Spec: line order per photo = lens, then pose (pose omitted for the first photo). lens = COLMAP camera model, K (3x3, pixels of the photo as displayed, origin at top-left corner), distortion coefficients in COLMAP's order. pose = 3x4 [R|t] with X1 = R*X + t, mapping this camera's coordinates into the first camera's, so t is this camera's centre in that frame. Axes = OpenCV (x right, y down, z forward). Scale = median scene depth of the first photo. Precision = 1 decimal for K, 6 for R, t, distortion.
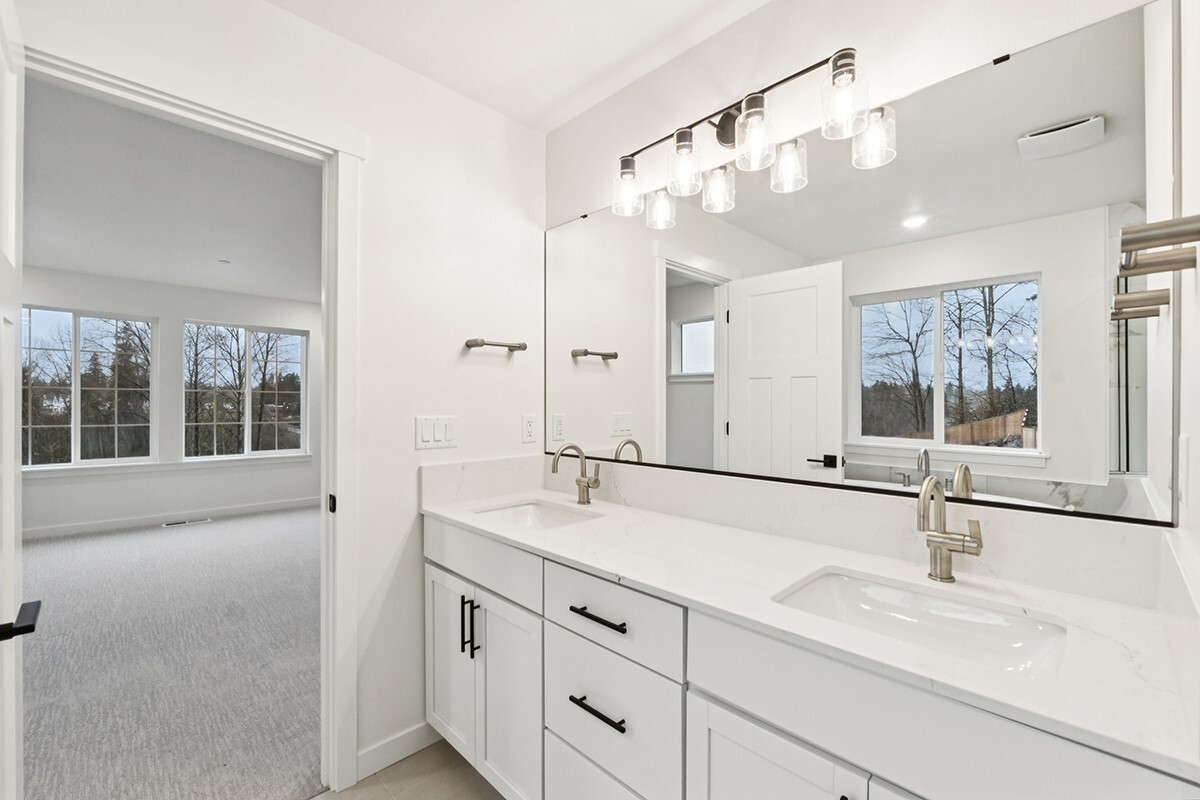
lens RADIAL K [[498.0, 0, 602.5], [0, 498.0, 402.3], [0, 0, 1]] dist [-0.014431, -0.000066]
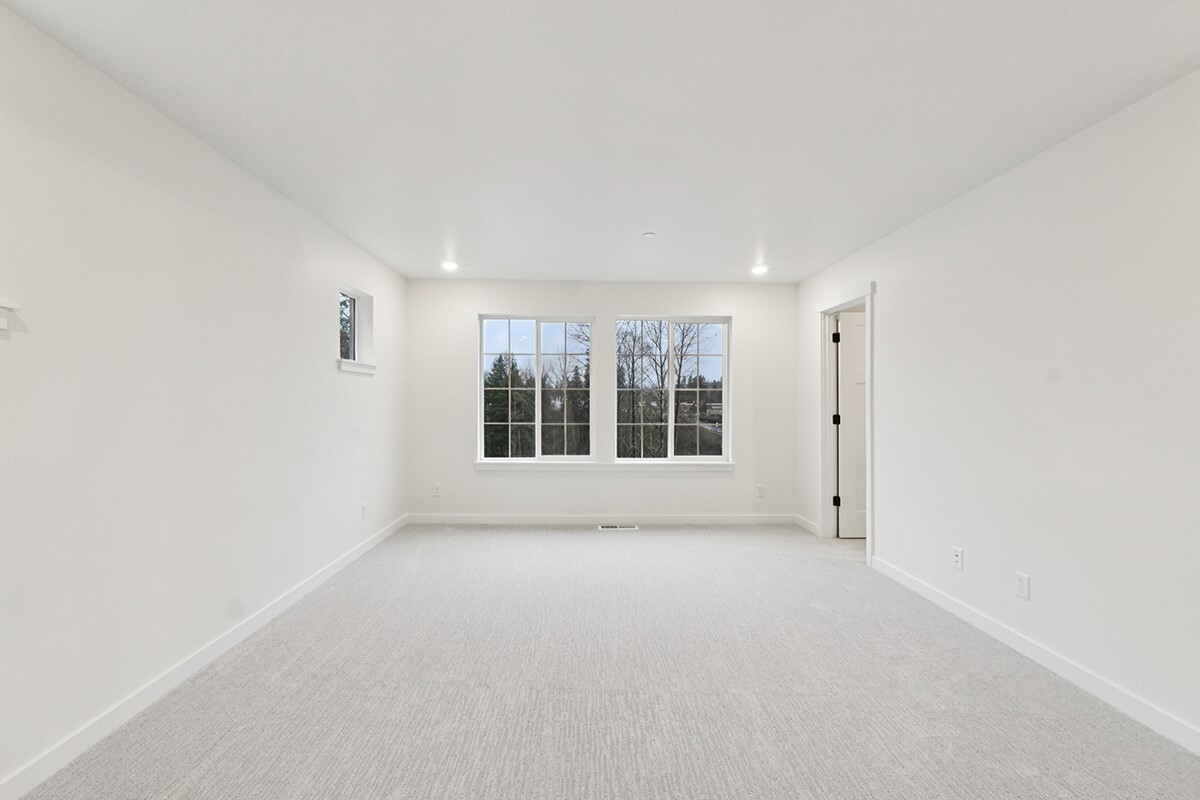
lens RADIAL K [[498.0, 0, 602.5], [0, 498.0, 402.3], [0, 0, 1]] dist [-0.014431, -0.000066]
pose [[0.730570, -0.000109, -0.682838, -0.185964], [0.002574, 0.999993, 0.002594, -0.001592], [0.682833, -0.003653, 0.730565, 0.247427]]
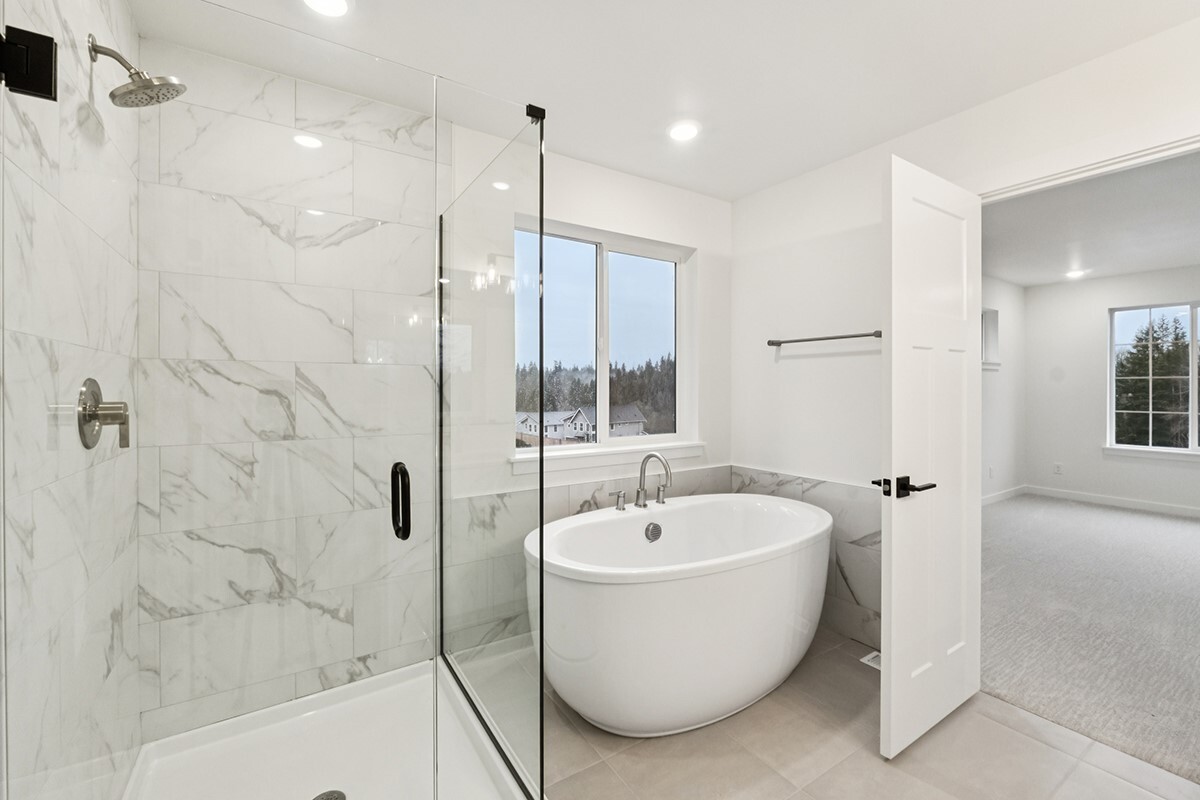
lens RADIAL K [[498.4, 0, 598.7], [0, 498.4, 394.6], [0, 0, 1]] dist [-0.010586, 0.000200]
pose [[-0.224504, 0.005816, -0.974456, 0.186533], [0.004478, 0.999978, 0.004937, -0.001929], [0.974463, -0.003255, -0.224525, 0.004626]]
